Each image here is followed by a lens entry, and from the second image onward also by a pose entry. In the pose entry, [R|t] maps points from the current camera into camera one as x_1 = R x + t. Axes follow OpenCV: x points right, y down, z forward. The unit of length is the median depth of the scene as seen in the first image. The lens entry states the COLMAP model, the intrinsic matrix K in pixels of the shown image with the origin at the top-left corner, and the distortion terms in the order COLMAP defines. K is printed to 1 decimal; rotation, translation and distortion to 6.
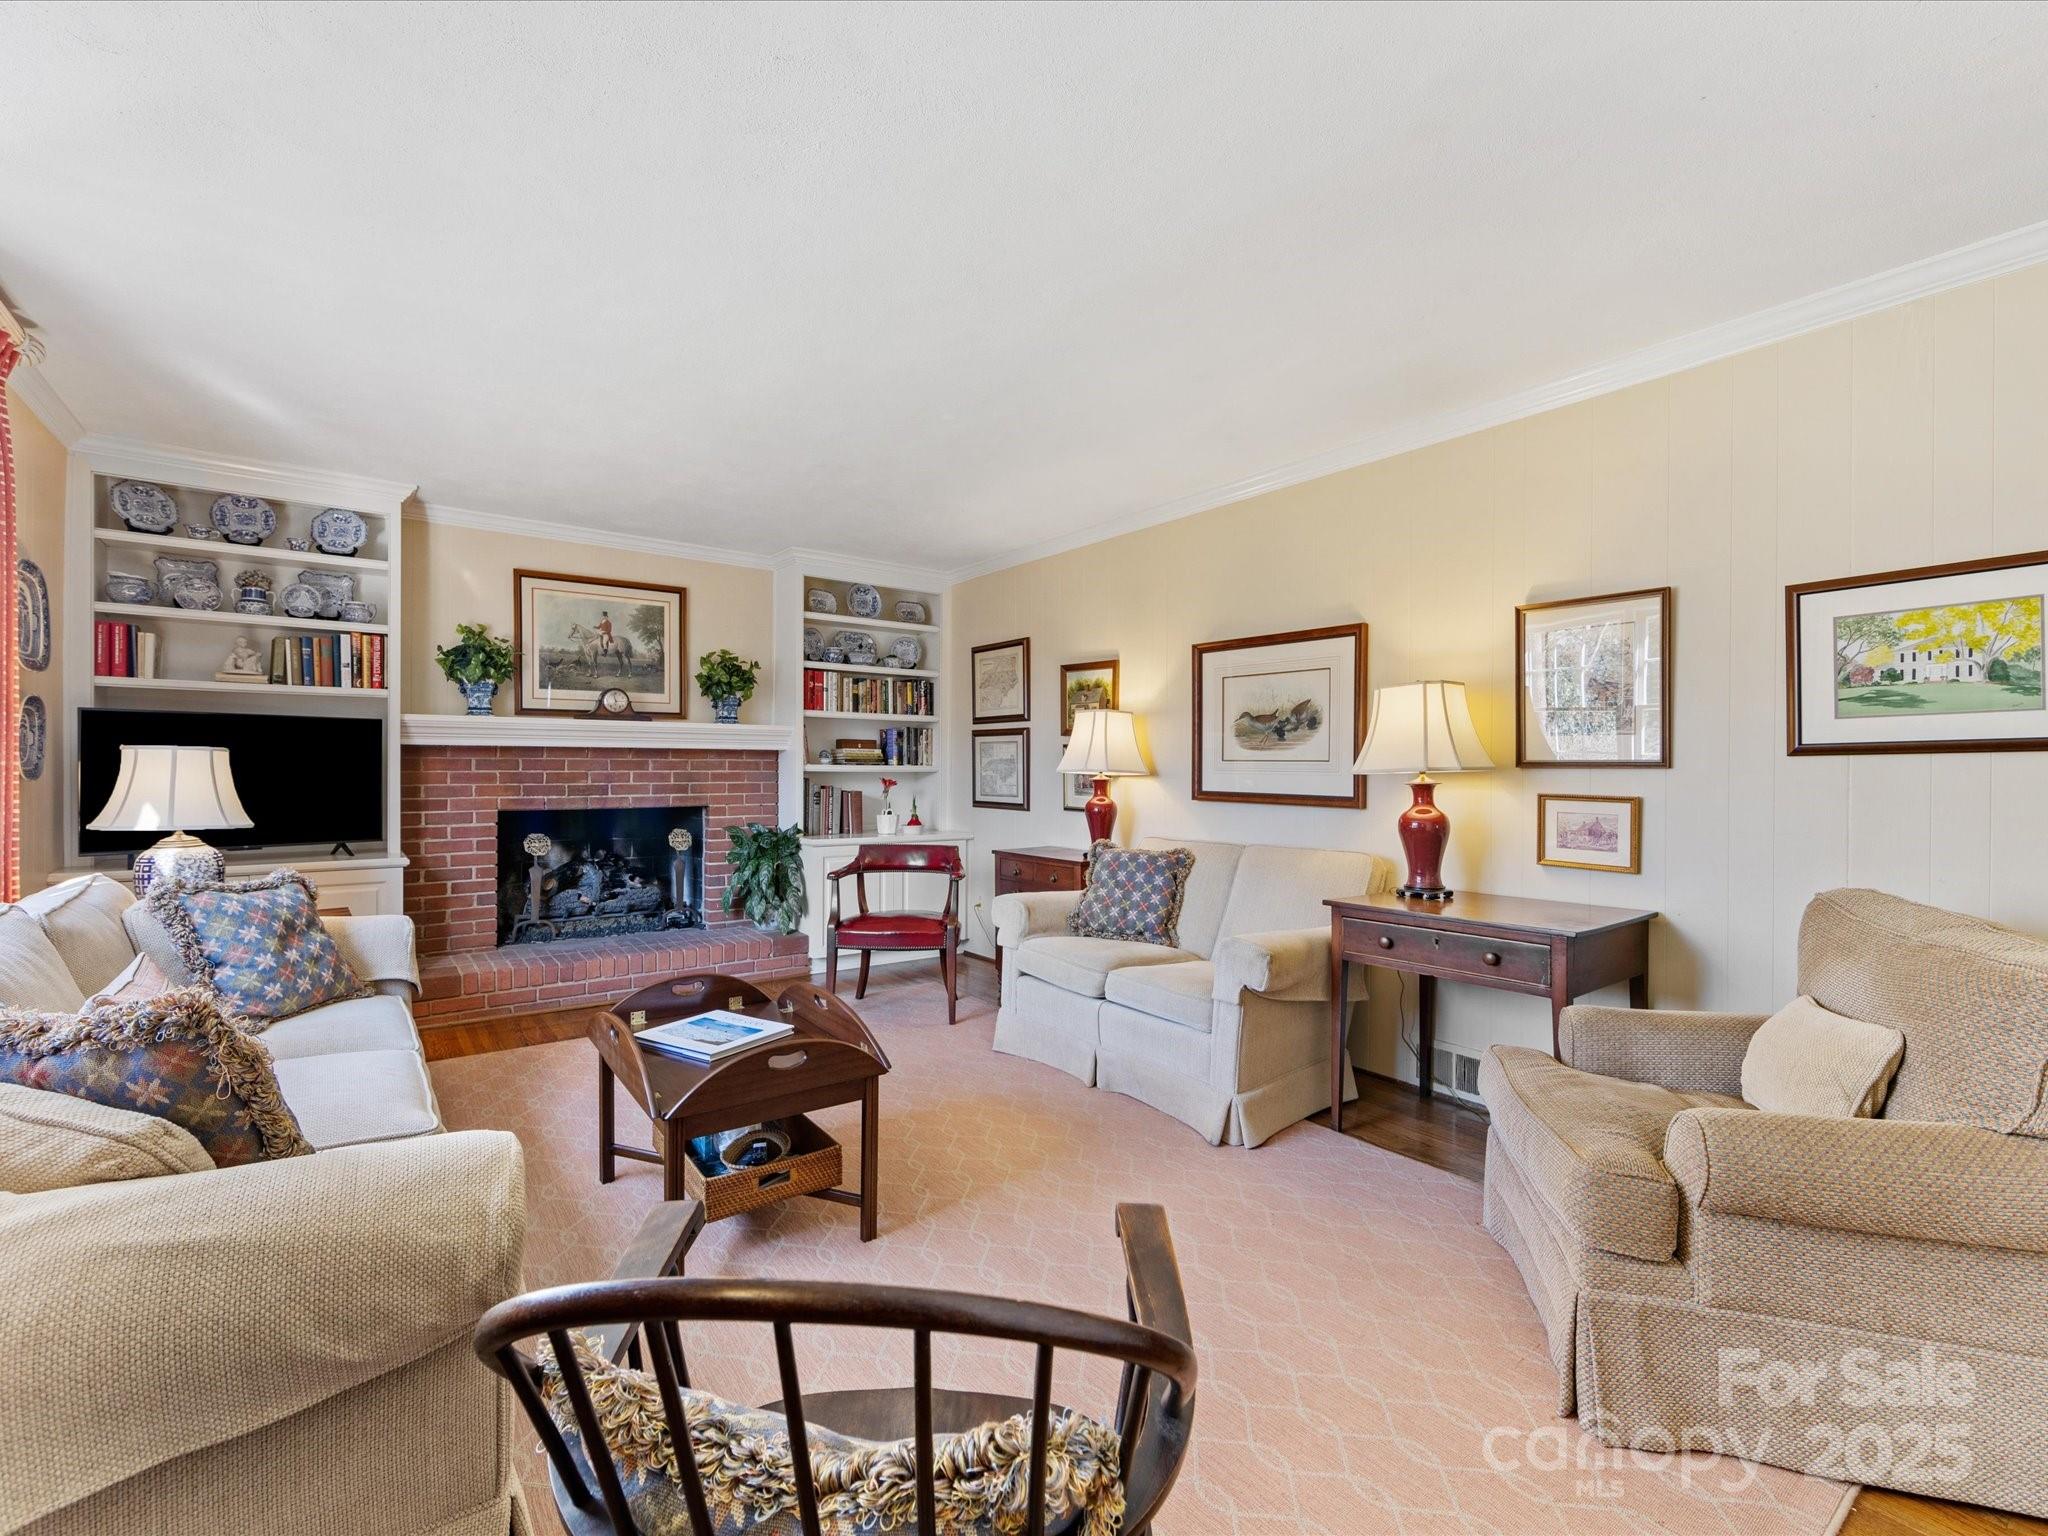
lens RADIAL K [[907.0, 0, 1020.8], [0, 907.0, 769.8], [0, 0, 1]] dist [-0.002488, -0.000298]
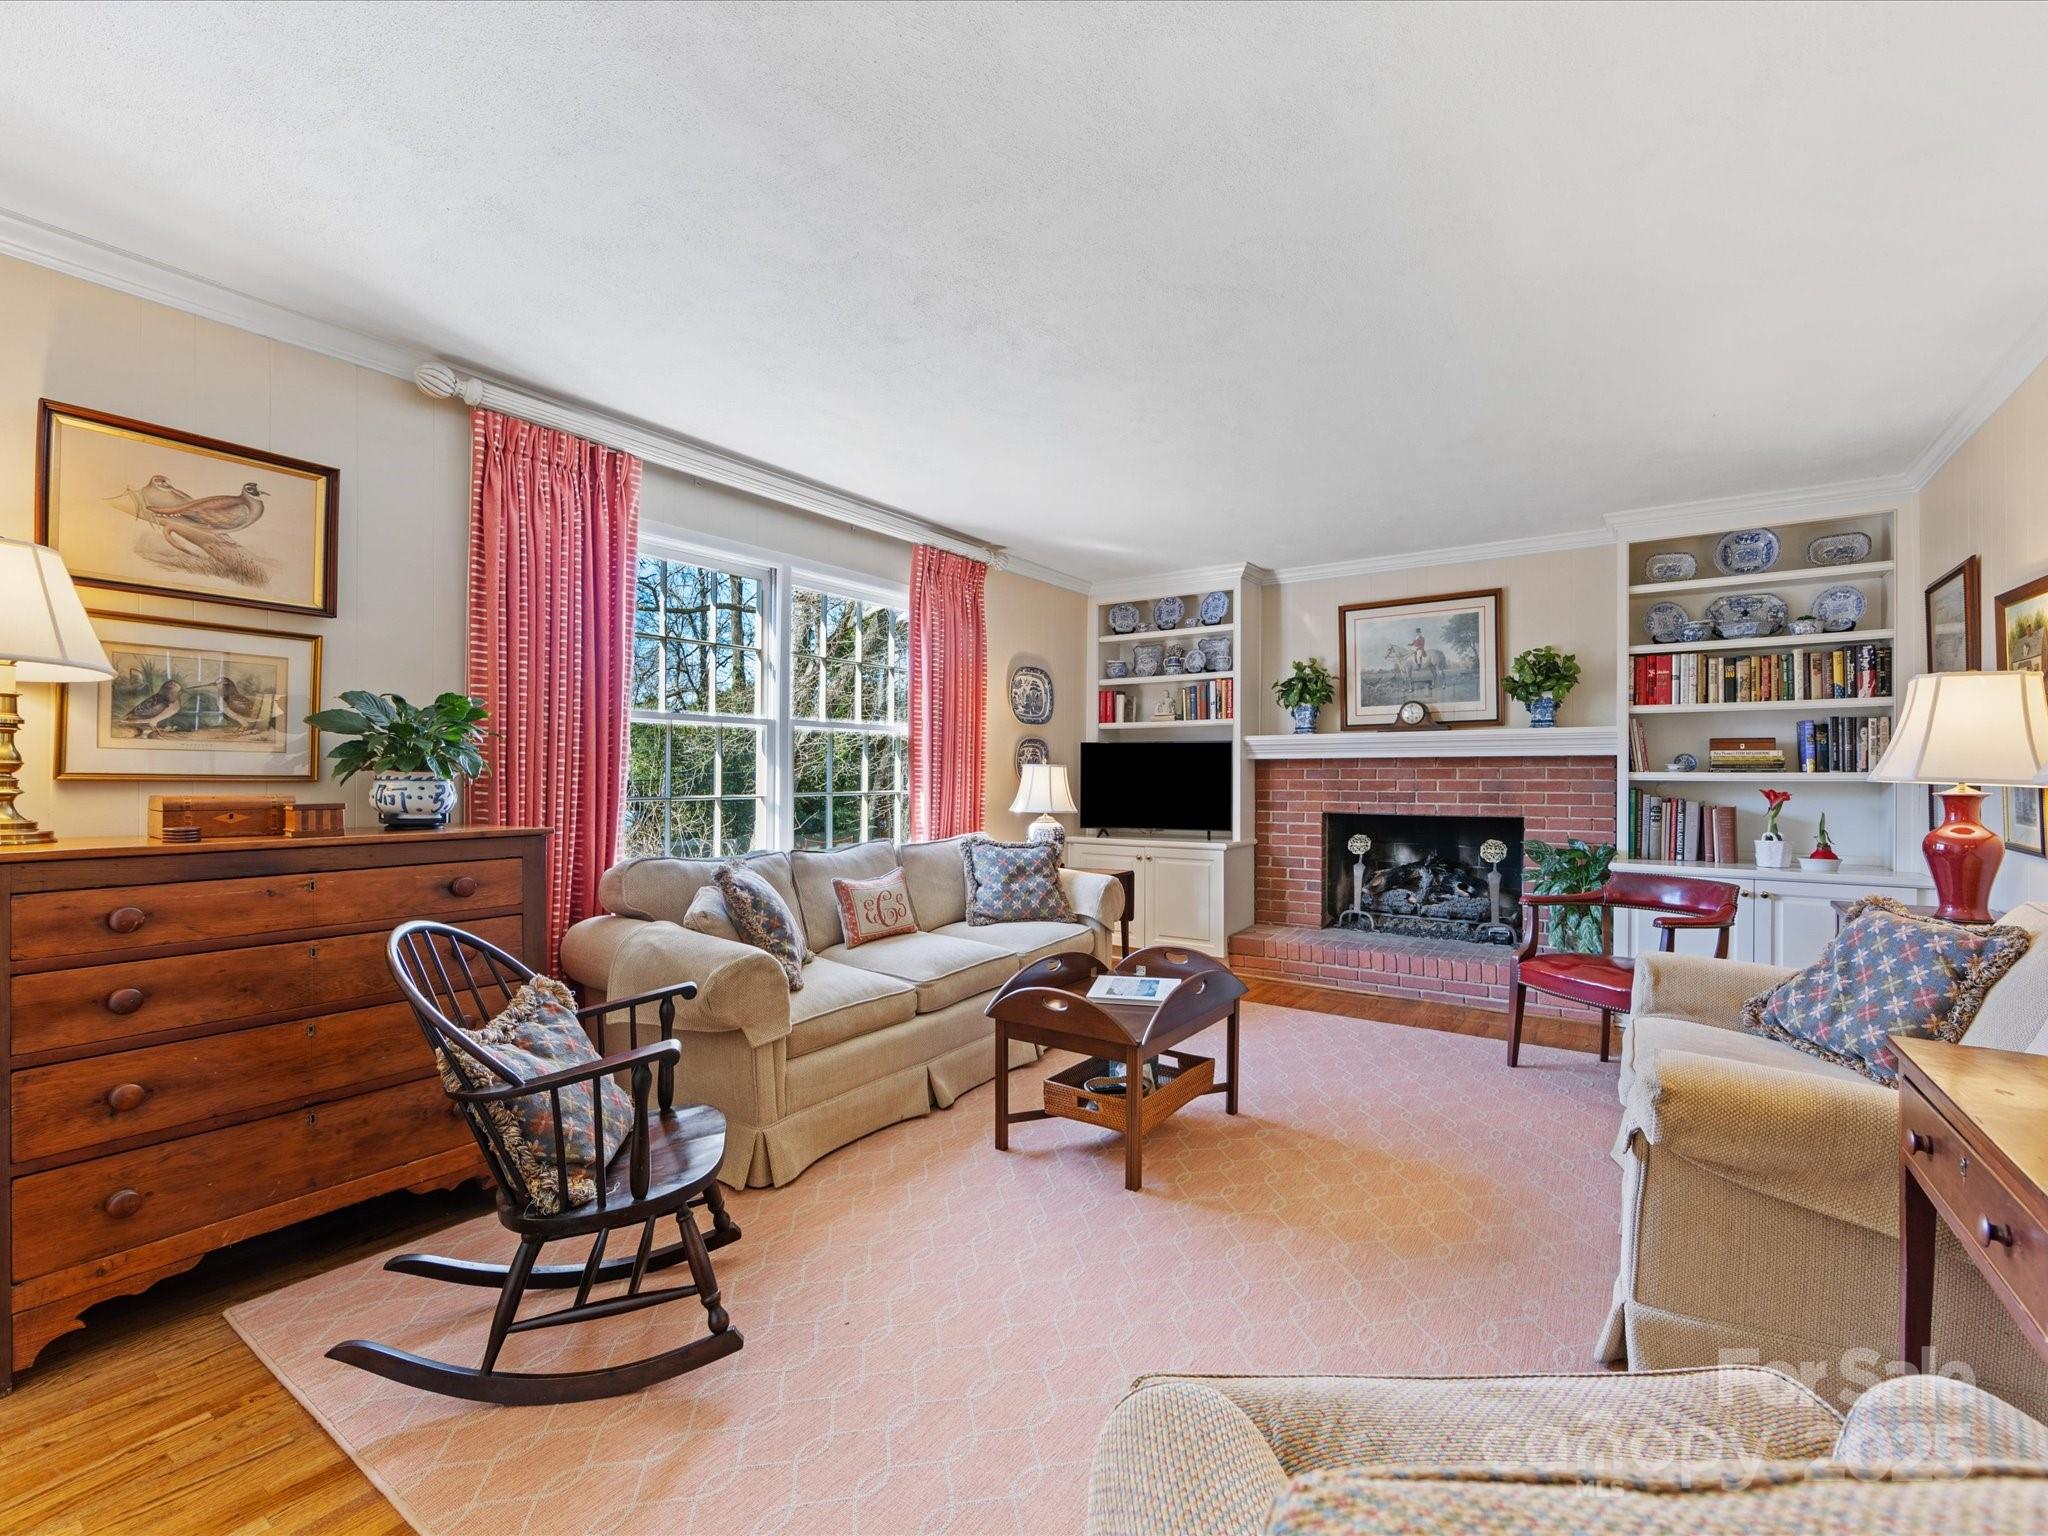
lens RADIAL K [[907.0, 0, 1019.5], [0, 907.0, 776.0], [0, 0, 1]] dist [-0.002488, -0.000298]
pose [[0.308969, -0.003496, -0.951066, 0.404598], [-0.001386, 0.999991, -0.004126, 0.001977], [0.951071, 0.002594, 0.308962, 0.238014]]
